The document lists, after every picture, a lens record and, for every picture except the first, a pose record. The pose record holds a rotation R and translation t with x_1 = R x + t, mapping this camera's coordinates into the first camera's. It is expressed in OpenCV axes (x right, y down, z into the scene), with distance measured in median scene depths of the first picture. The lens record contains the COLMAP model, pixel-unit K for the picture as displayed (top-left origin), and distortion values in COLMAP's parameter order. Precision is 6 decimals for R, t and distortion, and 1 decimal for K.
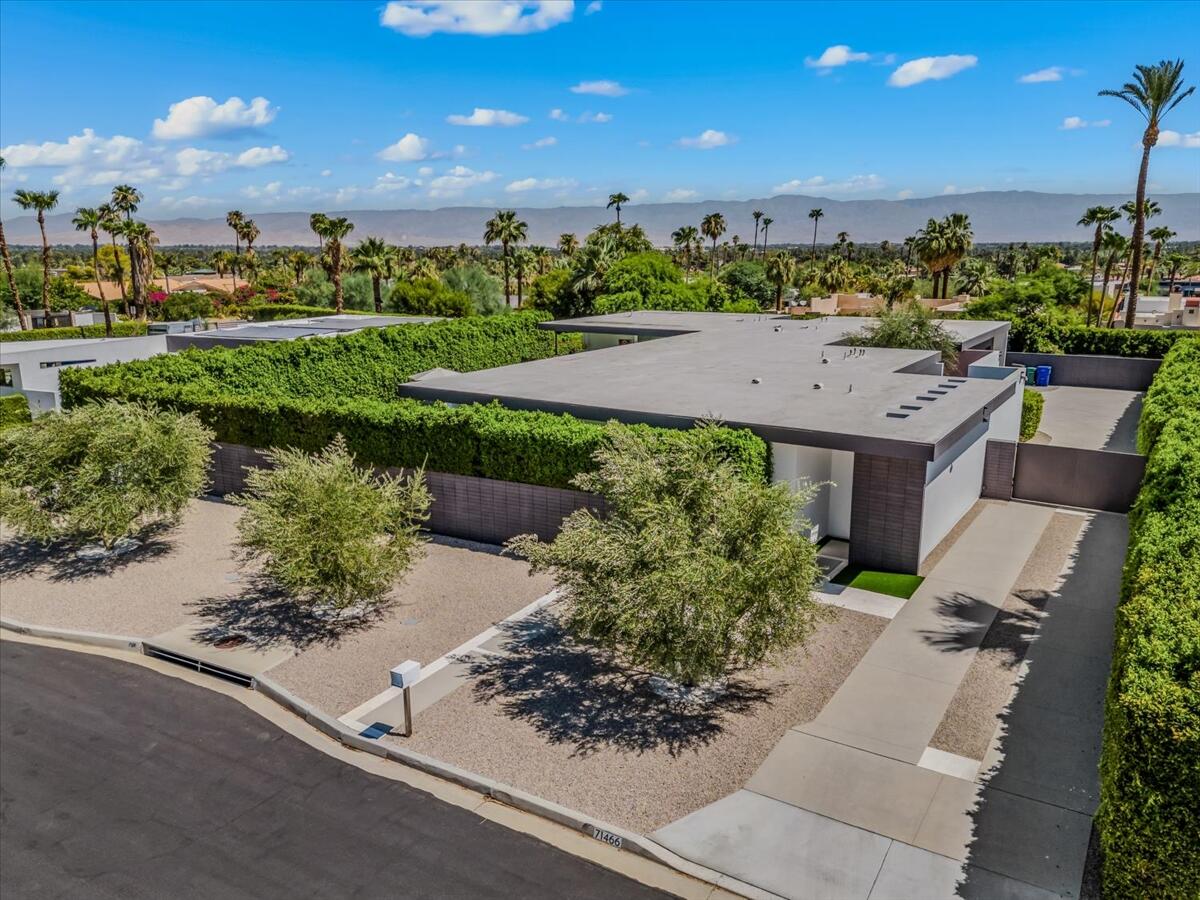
lens RADIAL K [[872.7, 0, 600.0], [0, 872.7, 450.0], [0, 0, 1]] dist [0.096926, -0.111206]
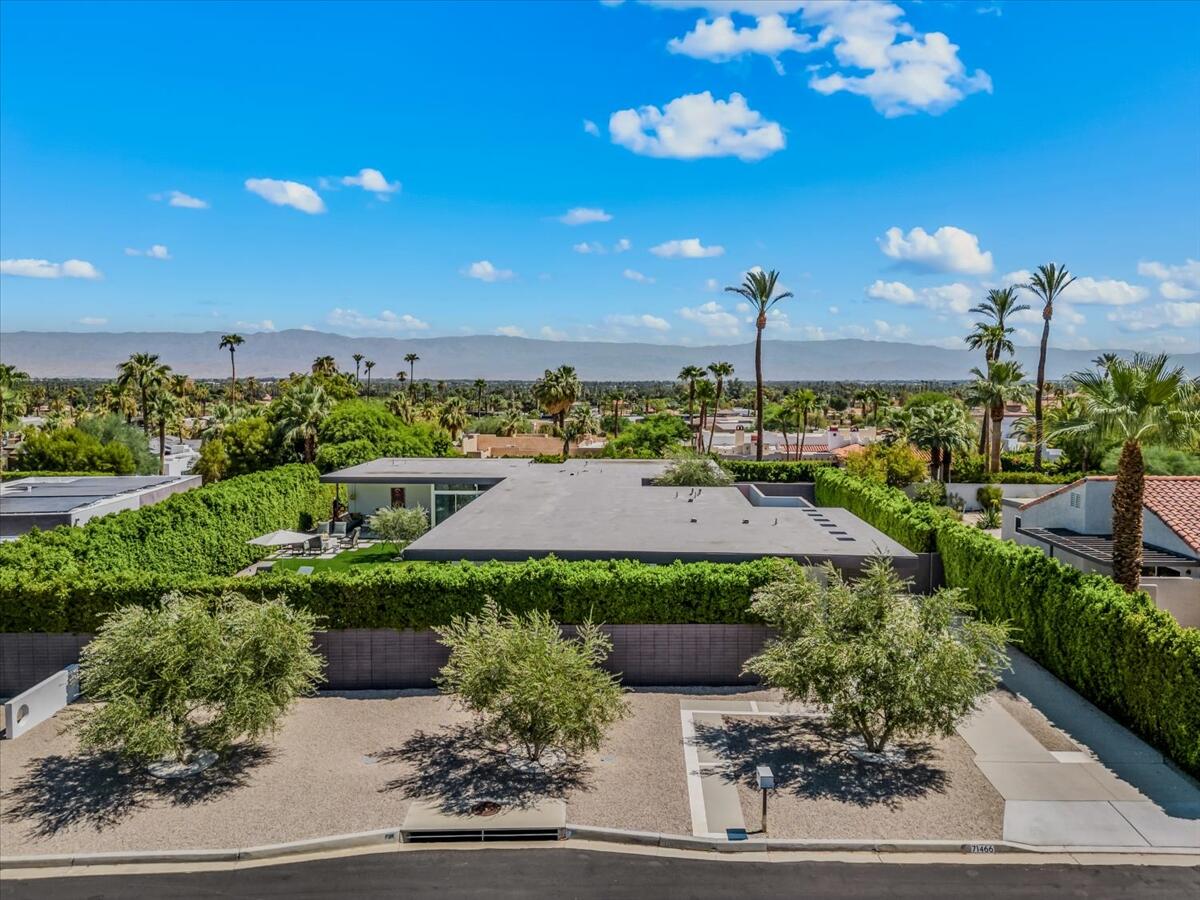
lens RADIAL K [[872.7, 0, 600.0], [0, 872.7, 450.0], [0, 0, 1]] dist [0.096926, -0.111206]
pose [[0.866814, -0.032256, 0.497587, -0.349472], [0.105775, 0.987089, -0.120276, -0.026570], [-0.487283, 0.156889, 0.859035, -0.012131]]
